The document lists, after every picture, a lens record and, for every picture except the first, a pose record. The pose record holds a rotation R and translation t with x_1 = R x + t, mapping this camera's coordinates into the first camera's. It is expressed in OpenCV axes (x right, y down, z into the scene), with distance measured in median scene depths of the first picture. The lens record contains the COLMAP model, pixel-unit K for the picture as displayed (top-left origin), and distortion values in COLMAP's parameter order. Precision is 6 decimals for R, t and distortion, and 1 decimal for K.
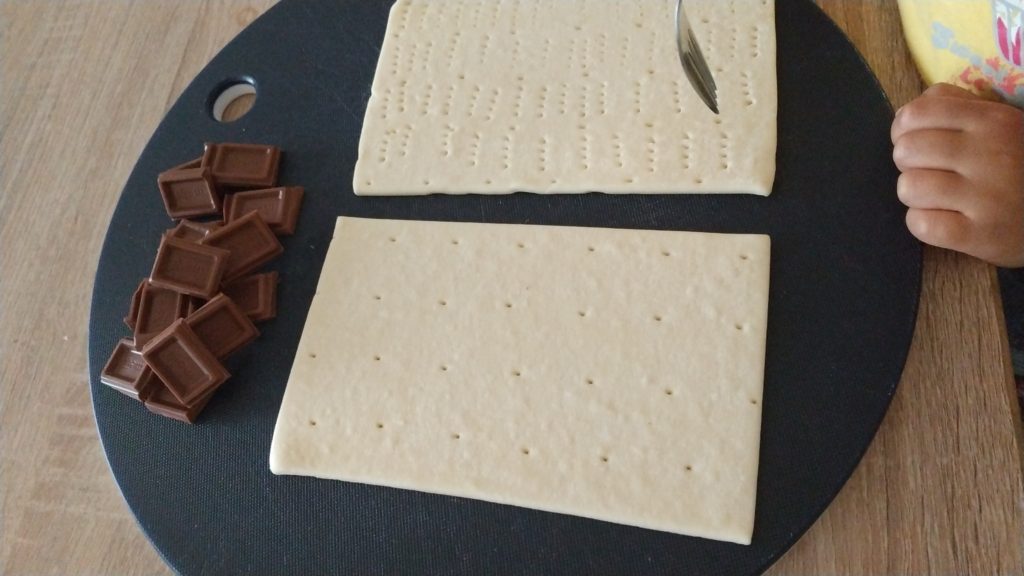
lens RADIAL K [[797.7, 0, 512.0], [0, 797.7, 288.0], [0, 0, 1]] dist [0.004782, 0.000864]
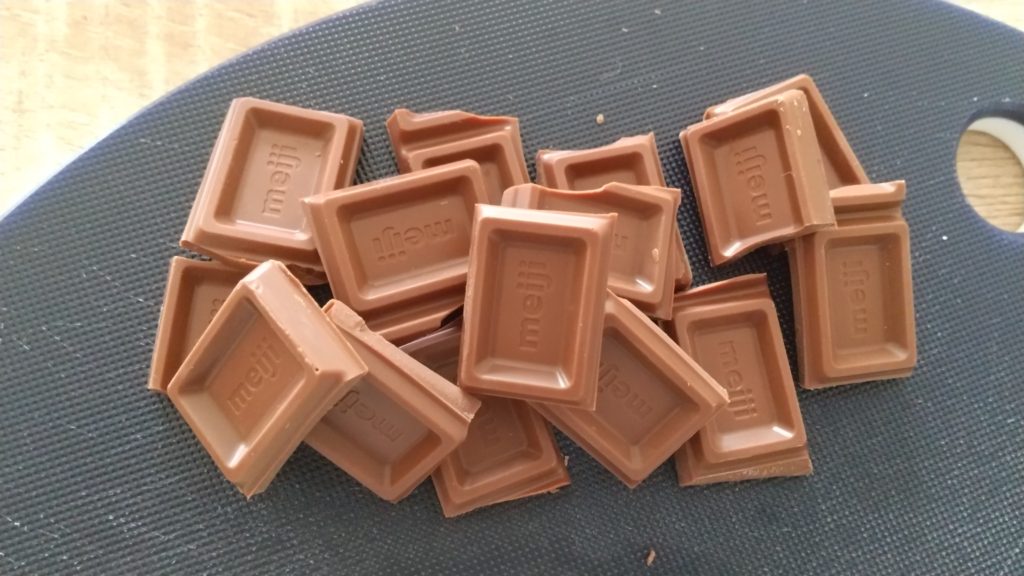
lens RADIAL K [[797.7, 0, 512.0], [0, 797.7, 288.0], [0, 0, 1]] dist [0.004782, 0.000864]
pose [[0.171237, 0.980857, 0.092719, -0.420046], [-0.949085, 0.138966, 0.282711, -0.111727], [0.264414, -0.136409, 0.954713, 0.622093]]
